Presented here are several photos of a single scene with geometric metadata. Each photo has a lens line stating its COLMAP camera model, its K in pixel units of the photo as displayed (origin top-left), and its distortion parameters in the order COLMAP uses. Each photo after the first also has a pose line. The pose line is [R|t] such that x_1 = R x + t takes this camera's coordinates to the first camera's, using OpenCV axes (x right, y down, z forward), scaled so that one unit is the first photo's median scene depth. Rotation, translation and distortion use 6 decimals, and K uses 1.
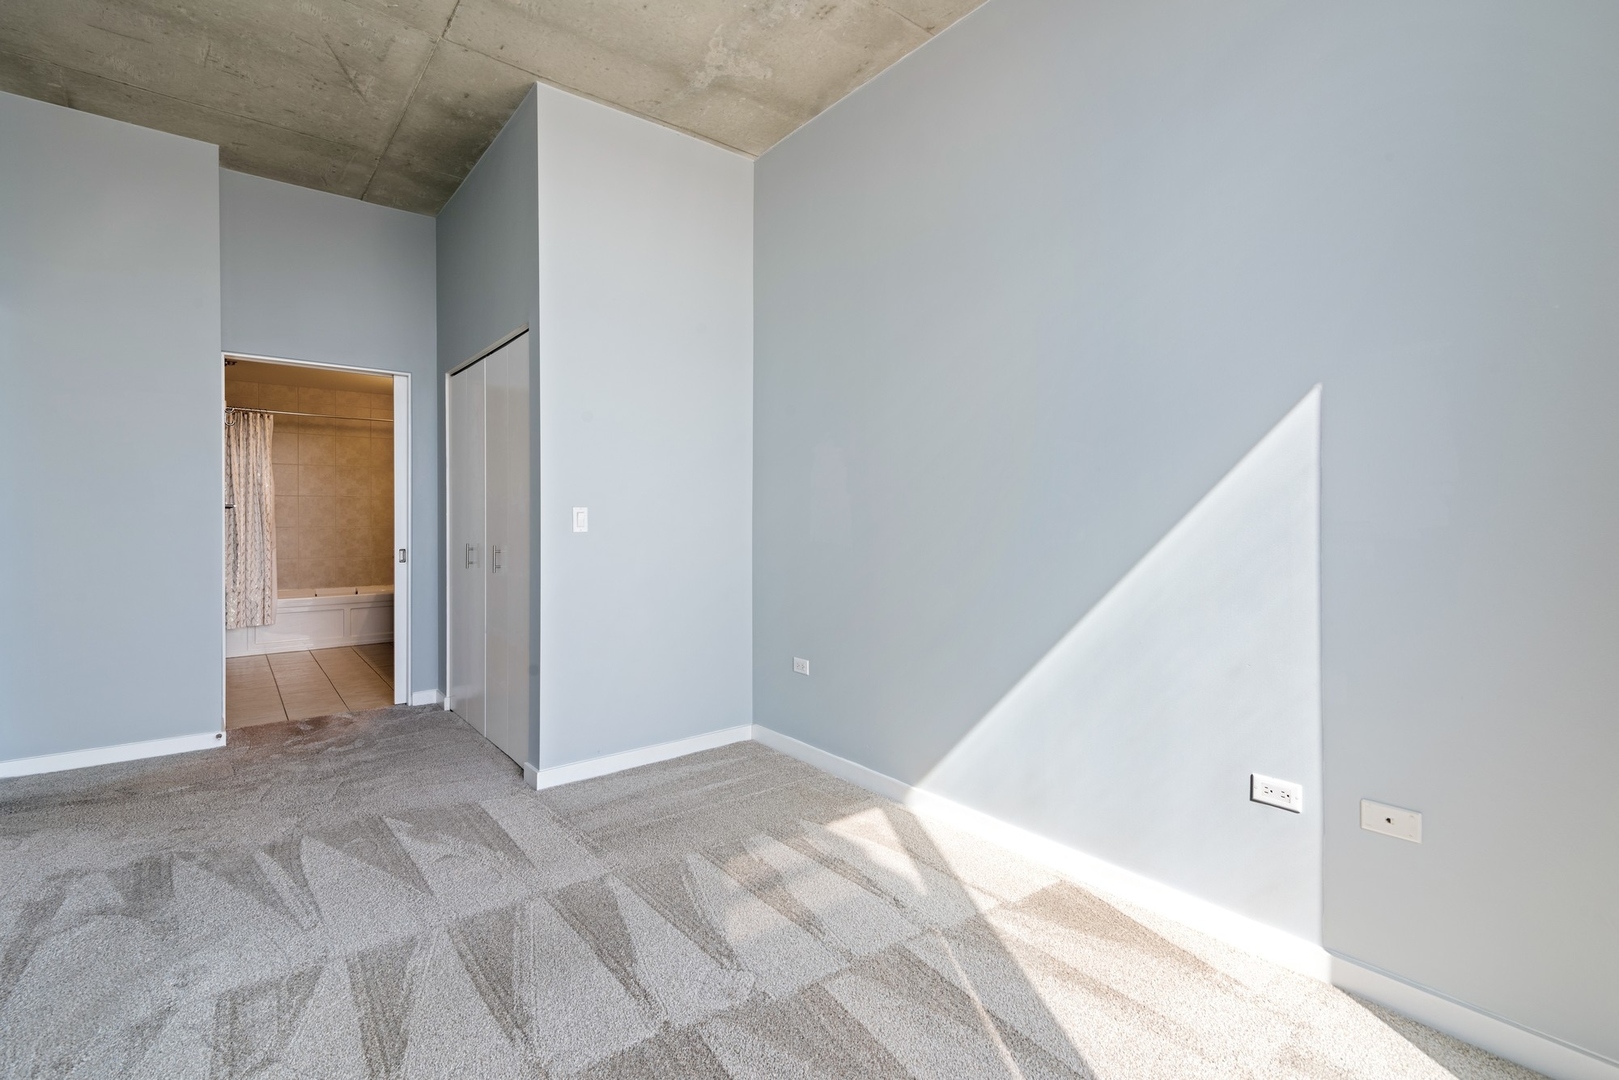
lens RADIAL K [[740.9, 0, 815.8], [0, 740.9, 523.6], [0, 0, 1]] dist [0.010523, -0.001725]
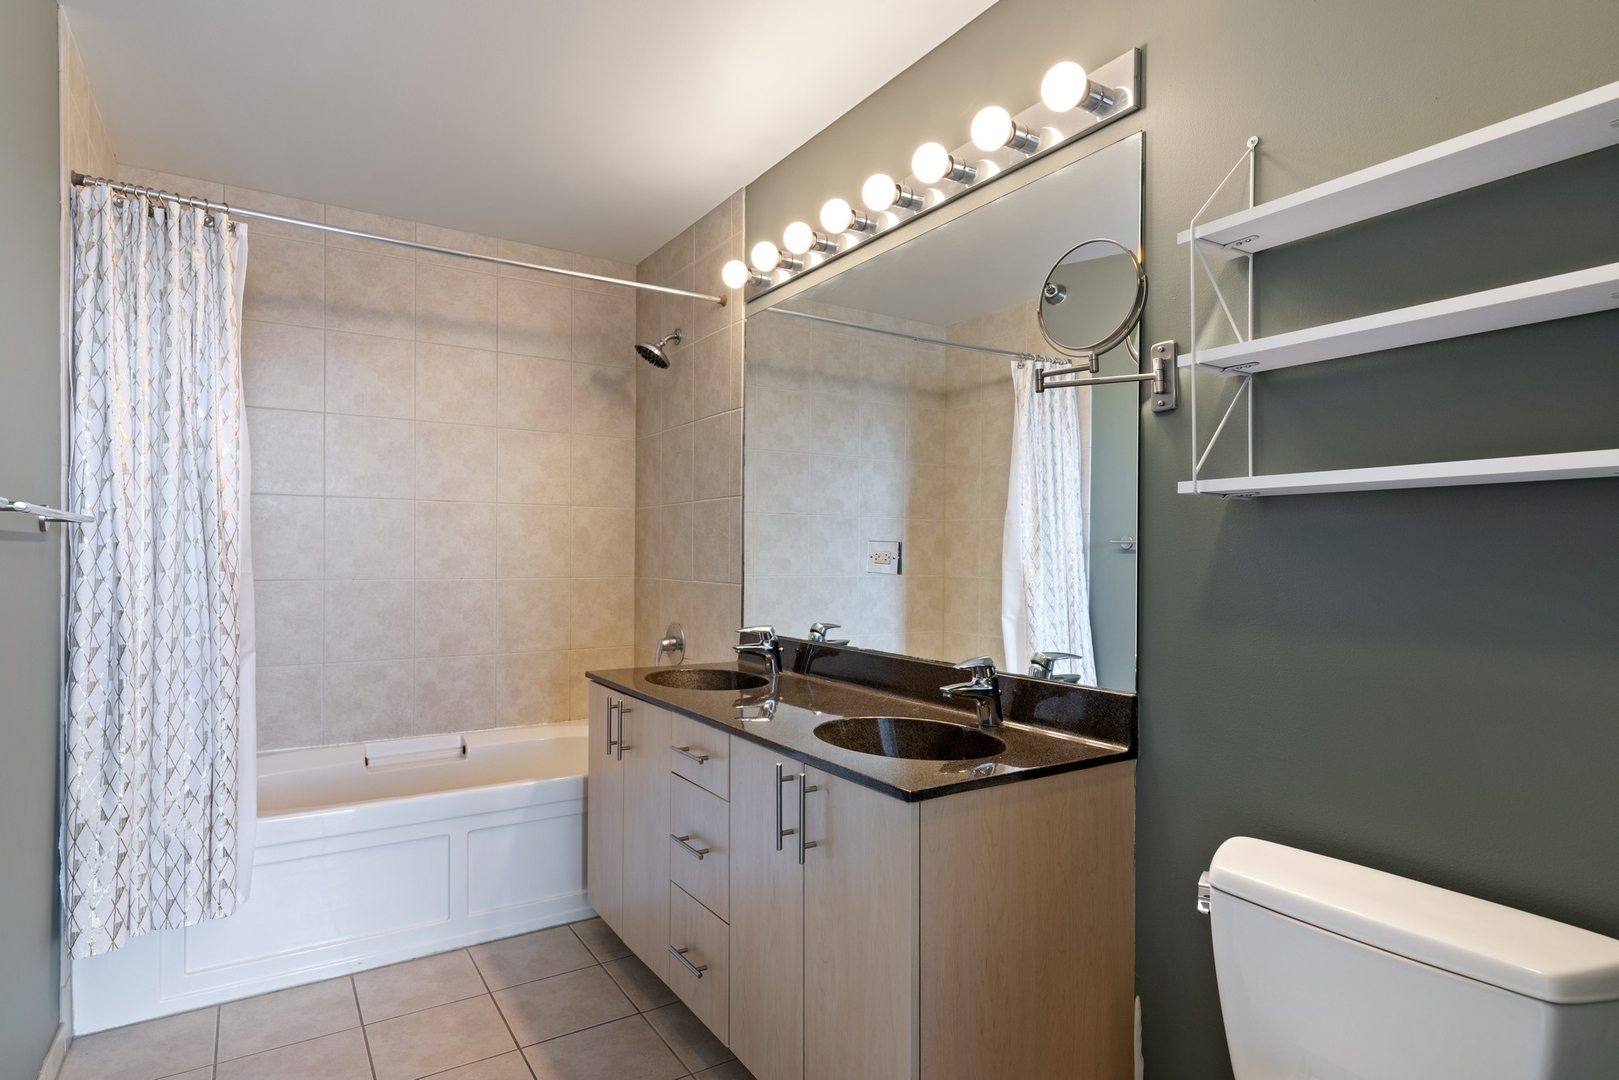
lens RADIAL K [[851.3, 0, 798.1], [0, 851.3, 549.3], [0, 0, 1]] dist [0.005723, -0.001497]
pose [[0.994286, -0.001481, -0.106735, -0.471311], [0.000167, 0.999924, -0.012320, -0.006069], [0.106746, 0.012232, 0.994211, 0.684605]]
